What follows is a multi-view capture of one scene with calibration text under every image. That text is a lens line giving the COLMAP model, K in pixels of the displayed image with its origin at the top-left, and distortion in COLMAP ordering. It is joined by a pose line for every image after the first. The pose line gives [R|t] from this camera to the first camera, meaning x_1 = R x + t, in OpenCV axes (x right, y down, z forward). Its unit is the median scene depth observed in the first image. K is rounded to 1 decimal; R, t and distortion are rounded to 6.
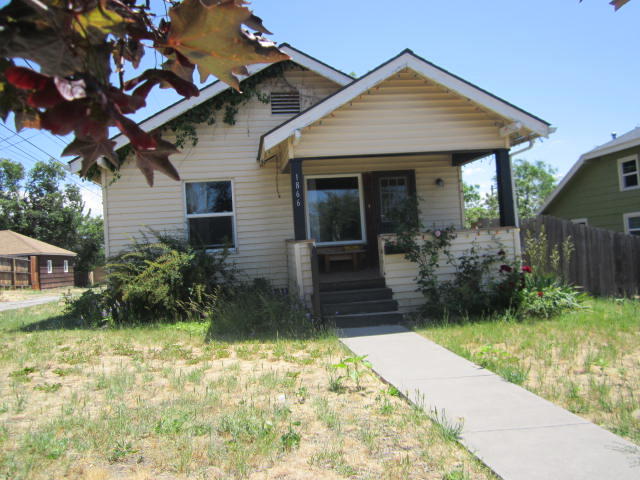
lens RADIAL K [[533.5, 0, 319.4], [0, 533.5, 237.6], [0, 0, 1]] dist [-0.026607, -0.014628]
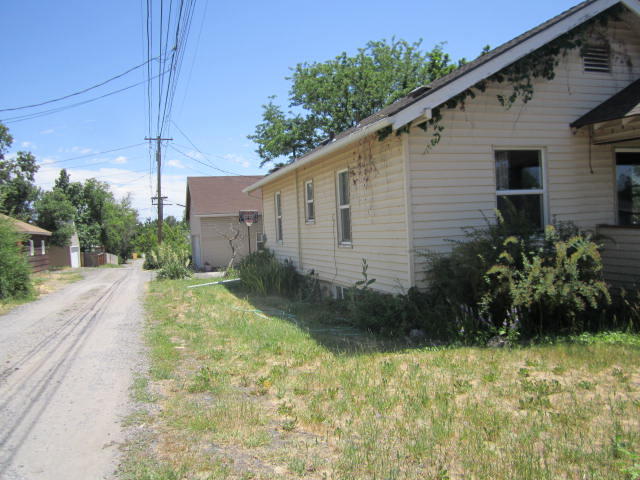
lens RADIAL K [[533.5, 0, 321.3], [0, 533.5, 239.9], [0, 0, 1]] dist [-0.026607, -0.014628]
pose [[0.984603, 0.011061, 0.174454, -0.634056], [-0.018151, 0.999070, 0.039099, 0.003180], [-0.173860, -0.041664, 0.983889, 0.267091]]
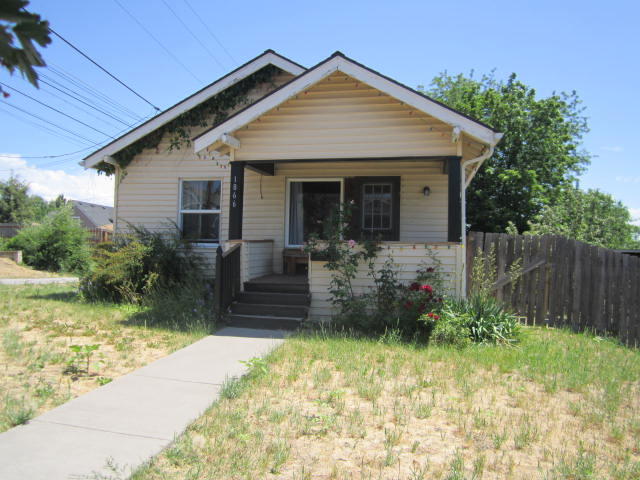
lens RADIAL K [[533.5, 0, 322.0], [0, 533.5, 243.4], [0, 0, 1]] dist [-0.026607, -0.014628]
pose [[0.943468, 0.075638, -0.322719, 0.380504], [-0.072565, 0.997131, 0.021561, -0.019210], [0.323424, 0.003077, 0.946249, 0.056568]]
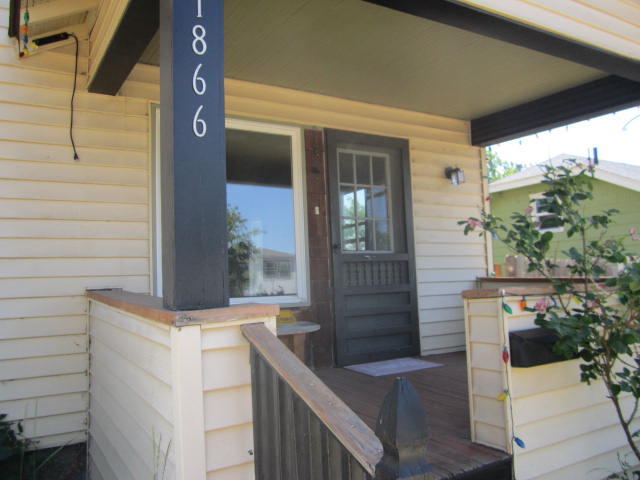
lens RADIAL K [[533.5, 0, 318.9], [0, 533.5, 240.7], [0, 0, 1]] dist [-0.026607, -0.014628]
pose [[0.923669, 0.061986, 0.378144, -0.057522], [-0.032589, 0.995962, -0.083655, -0.003410], [-0.381802, 0.064947, 0.921959, 0.651584]]
